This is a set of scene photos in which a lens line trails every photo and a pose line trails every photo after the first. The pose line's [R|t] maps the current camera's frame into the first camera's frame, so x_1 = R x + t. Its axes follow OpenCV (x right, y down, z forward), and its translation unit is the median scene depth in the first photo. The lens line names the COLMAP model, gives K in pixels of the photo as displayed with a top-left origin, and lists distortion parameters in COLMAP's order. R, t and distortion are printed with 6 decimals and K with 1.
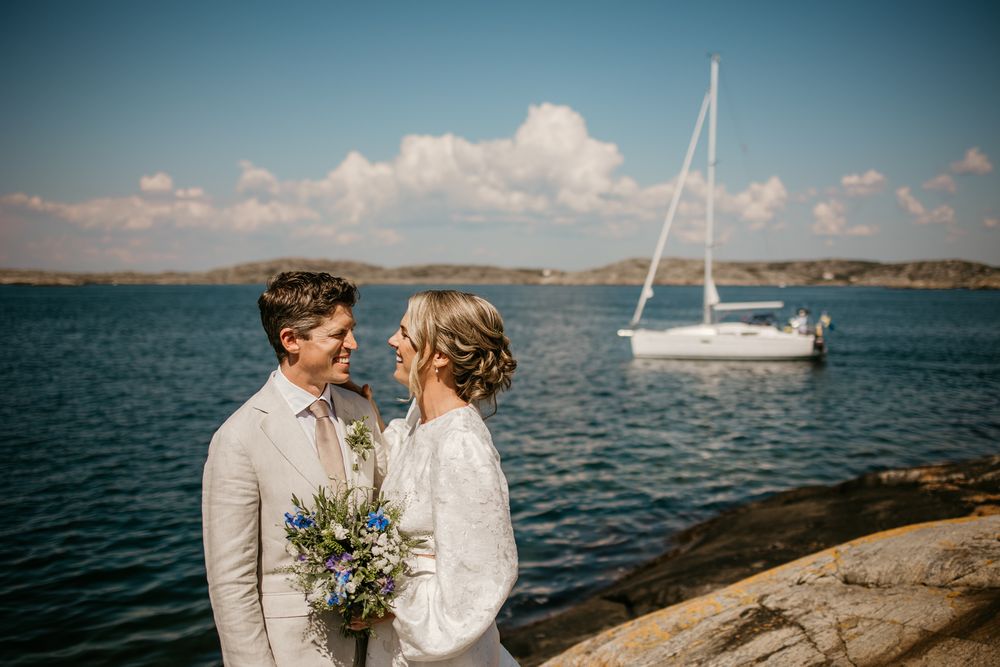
lens RADIAL K [[1008.6, 0, 499.3], [0, 1008.6, 333.7], [0, 0, 1]] dist [-0.060765, 0.000000]
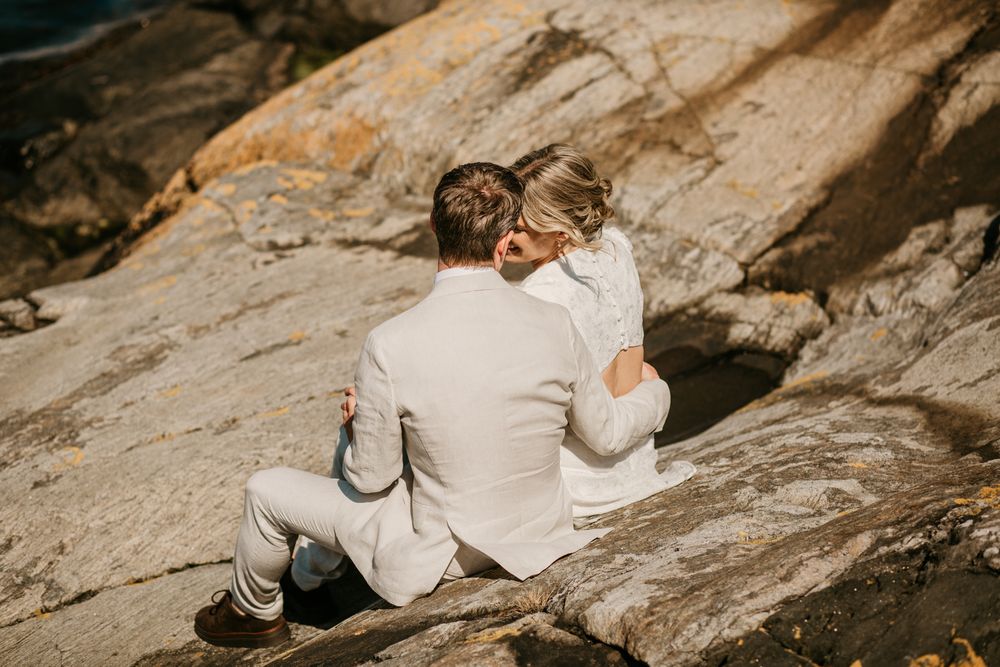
lens RADIAL K [[2373.3, 0, 499.9], [0, 2373.3, 333.3], [0, 0, 1]] dist [-0.077231, 0.000000]
pose [[0.945542, -0.116829, 0.303811, -0.360286], [-0.016113, 0.915425, 0.402167, -0.244476], [-0.325101, -0.385161, 0.863690, -0.642704]]
